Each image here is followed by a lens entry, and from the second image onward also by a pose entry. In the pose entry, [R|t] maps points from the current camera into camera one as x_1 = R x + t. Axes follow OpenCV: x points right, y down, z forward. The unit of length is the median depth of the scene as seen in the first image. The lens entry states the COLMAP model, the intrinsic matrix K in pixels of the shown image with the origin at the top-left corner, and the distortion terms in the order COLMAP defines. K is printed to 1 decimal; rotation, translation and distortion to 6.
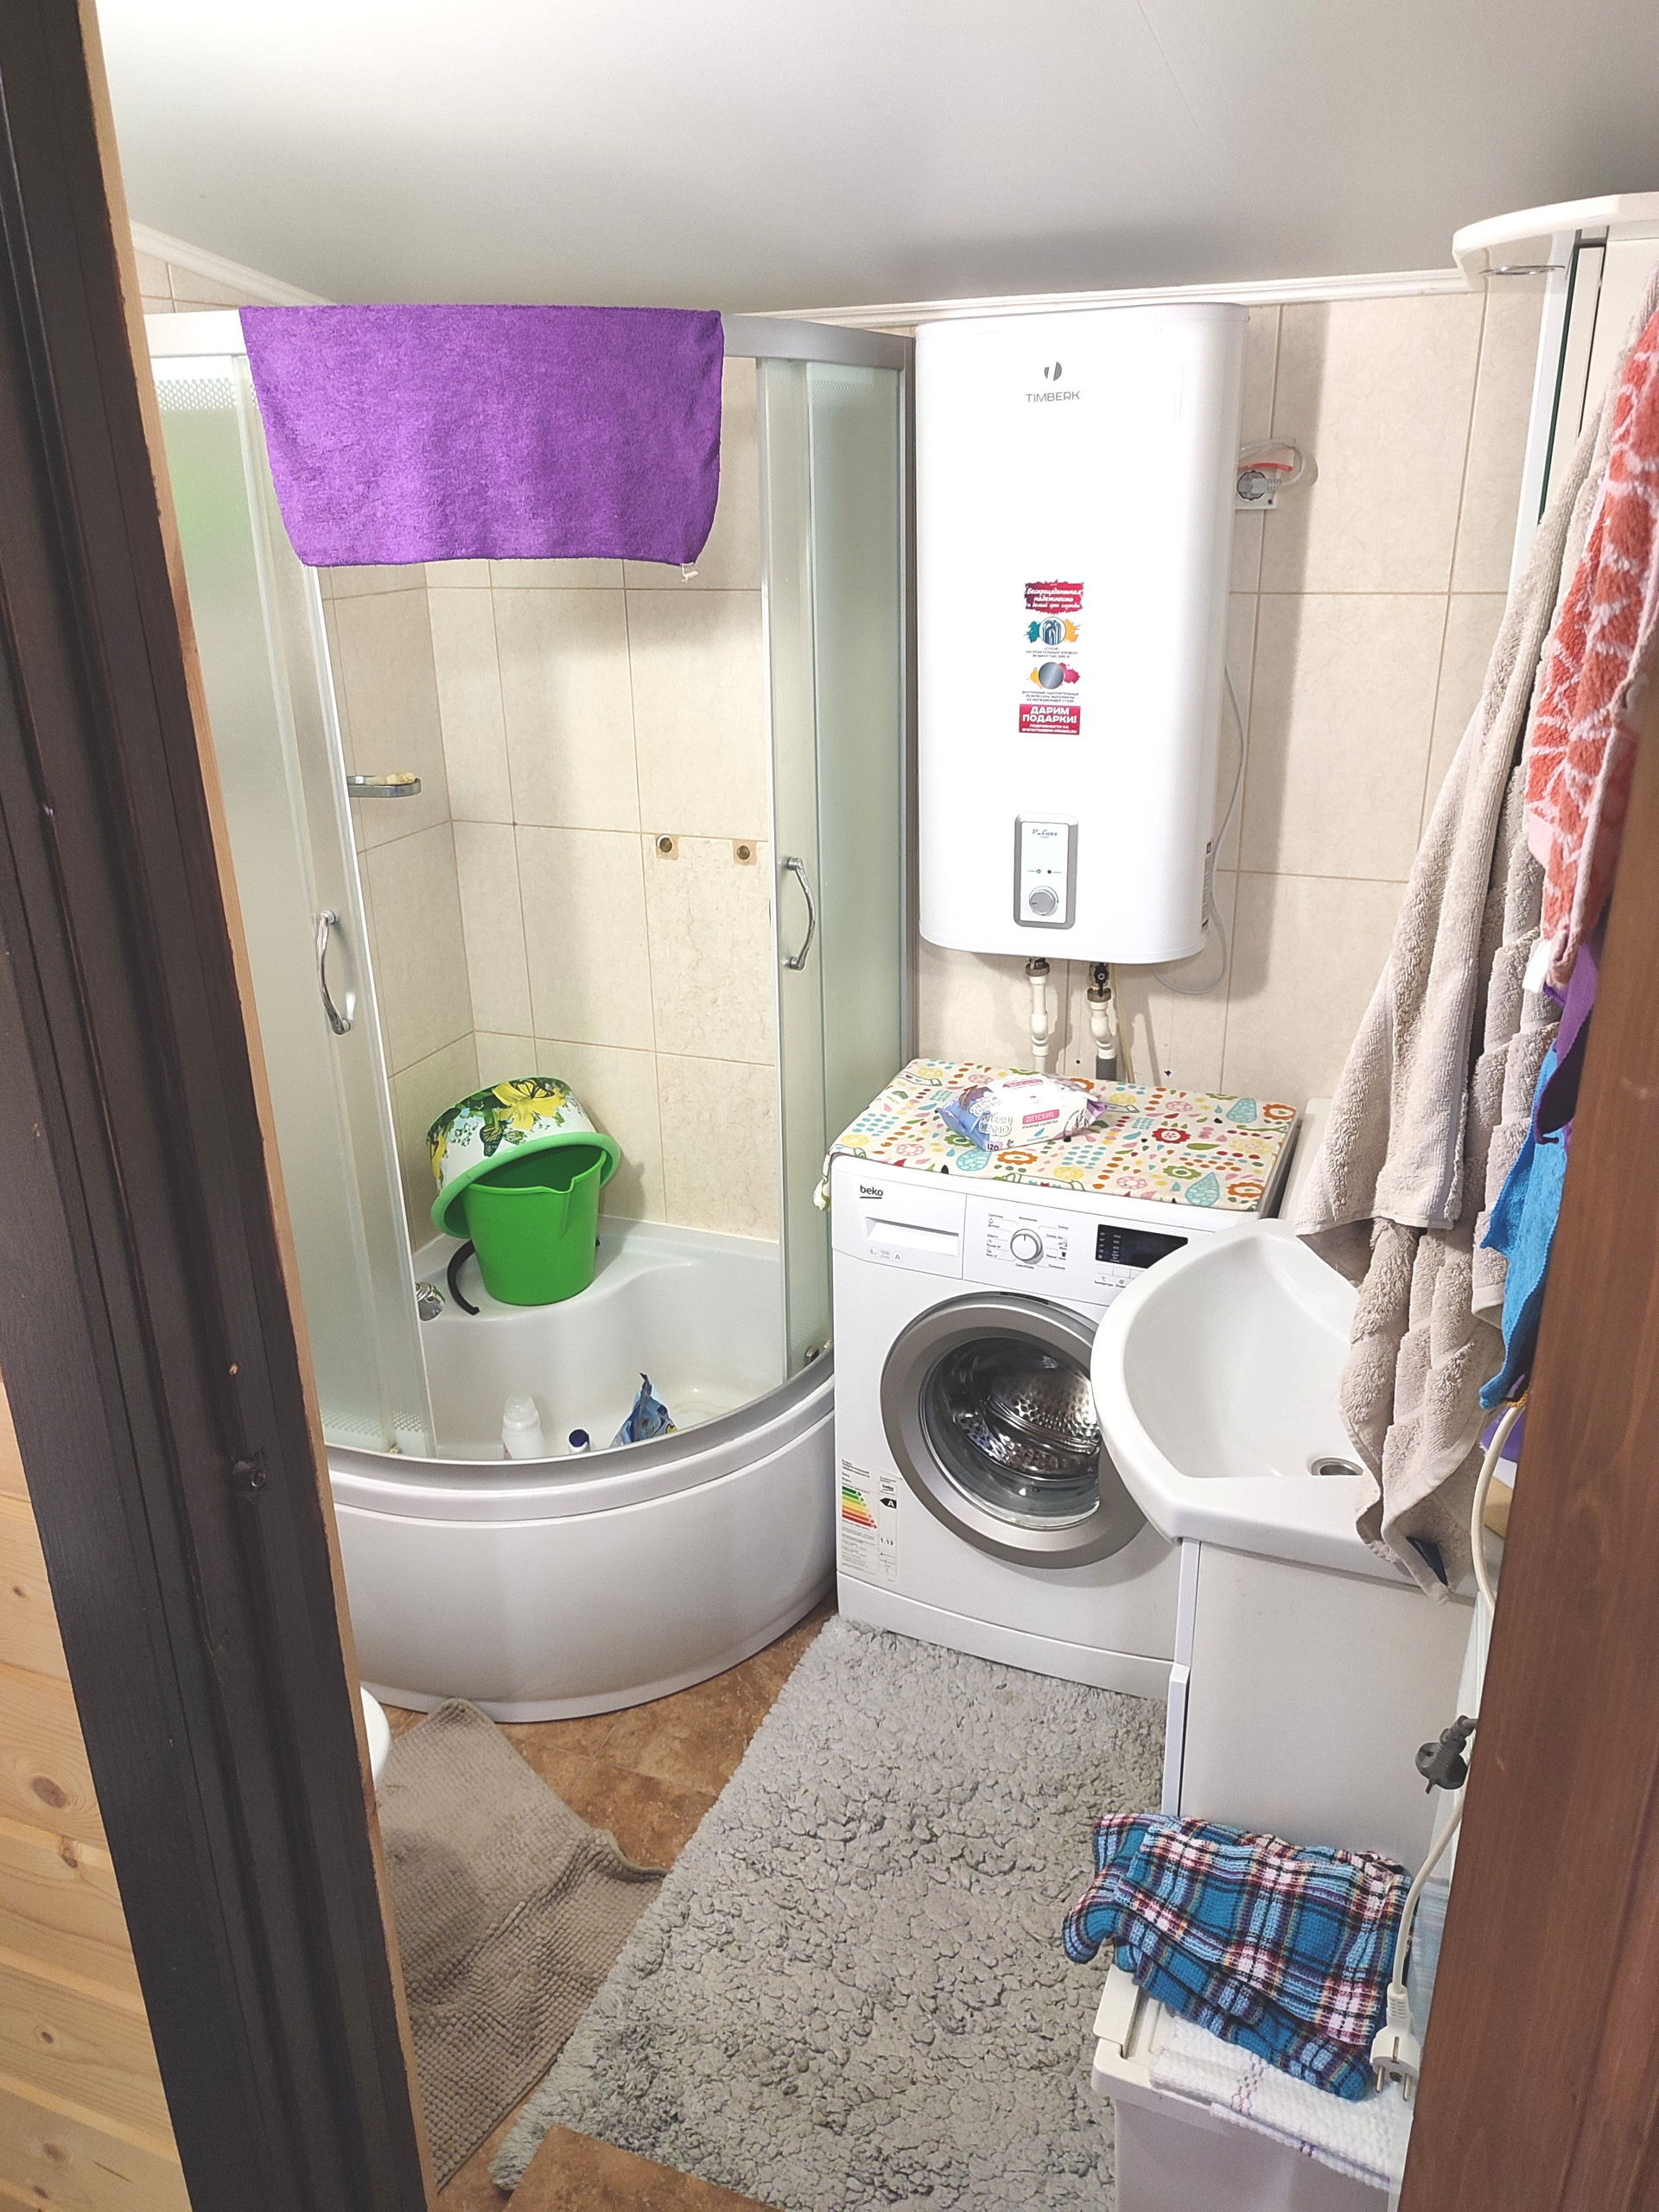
lens RADIAL K [[1618.0, 0, 829.5], [0, 1618.0, 1106.0], [0, 0, 1]] dist [0.042367, -0.040914]
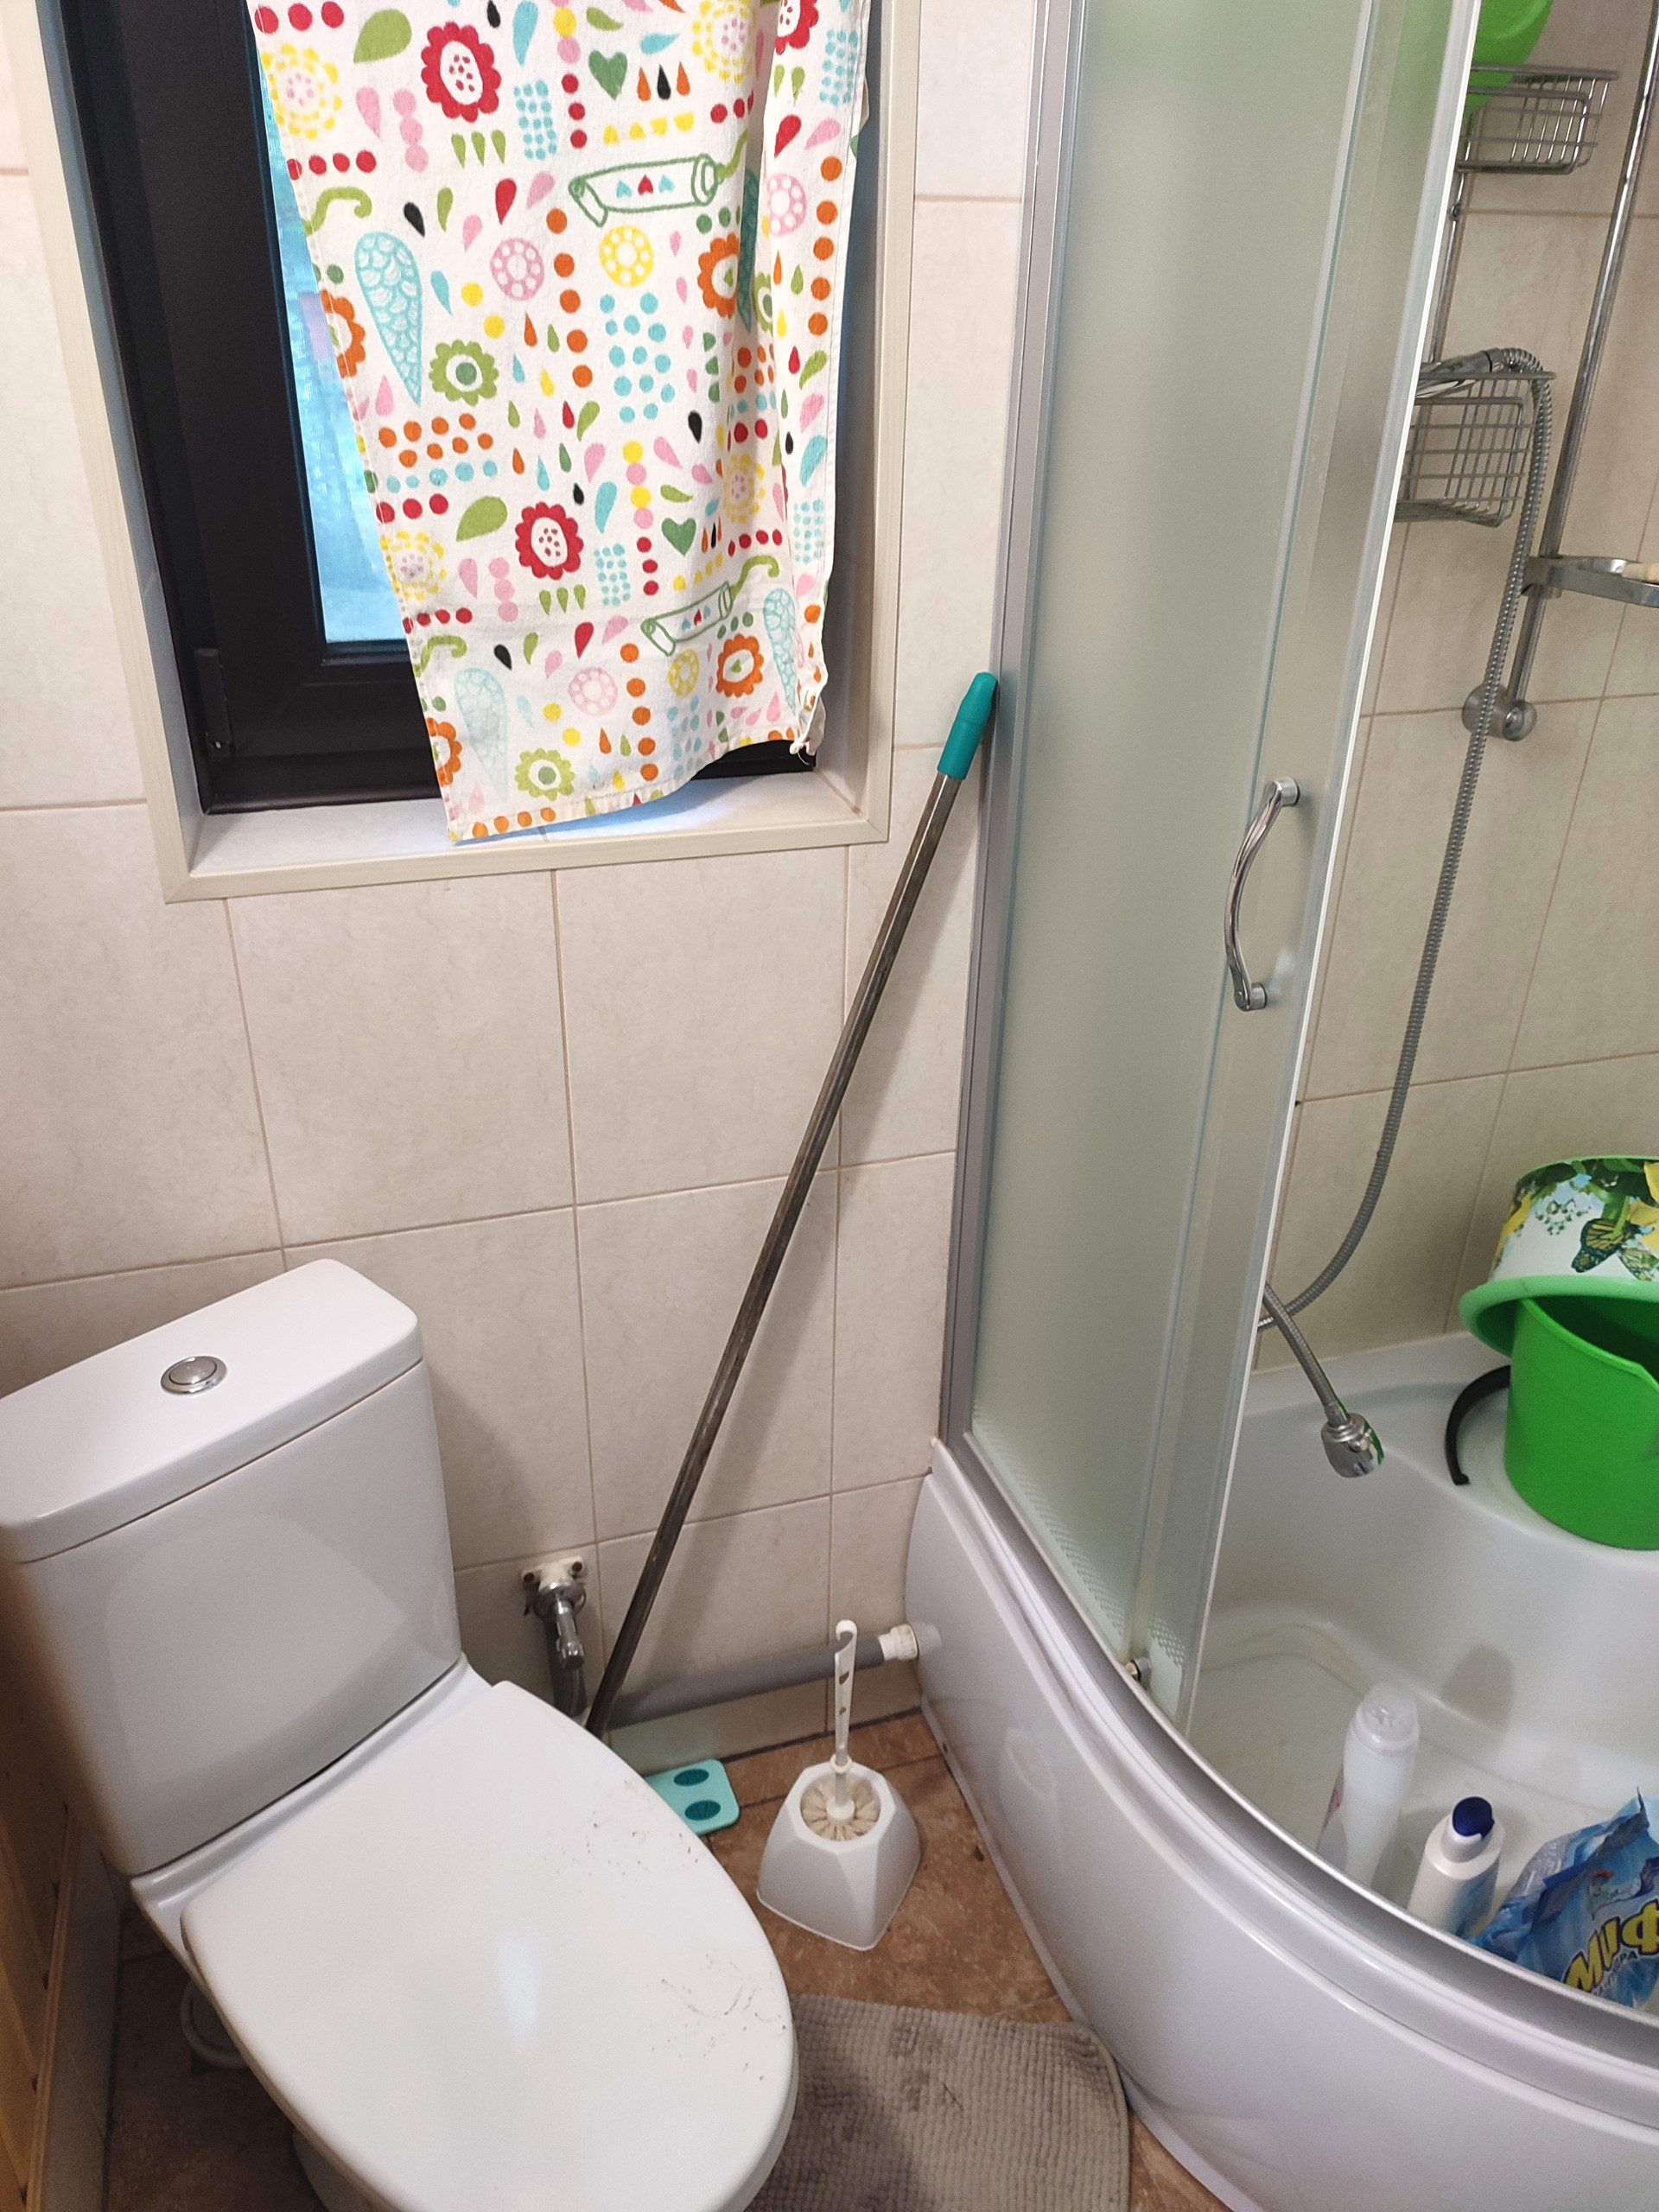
lens RADIAL K [[1618.0, 0, 829.5], [0, 1618.0, 1106.0], [0, 0, 1]] dist [0.042367, -0.040914]
pose [[0.623642, 0.396884, -0.673464, -0.011312], [-0.318503, 0.915781, 0.244746, -0.077559], [0.713881, 0.061866, 0.697529, 0.403905]]
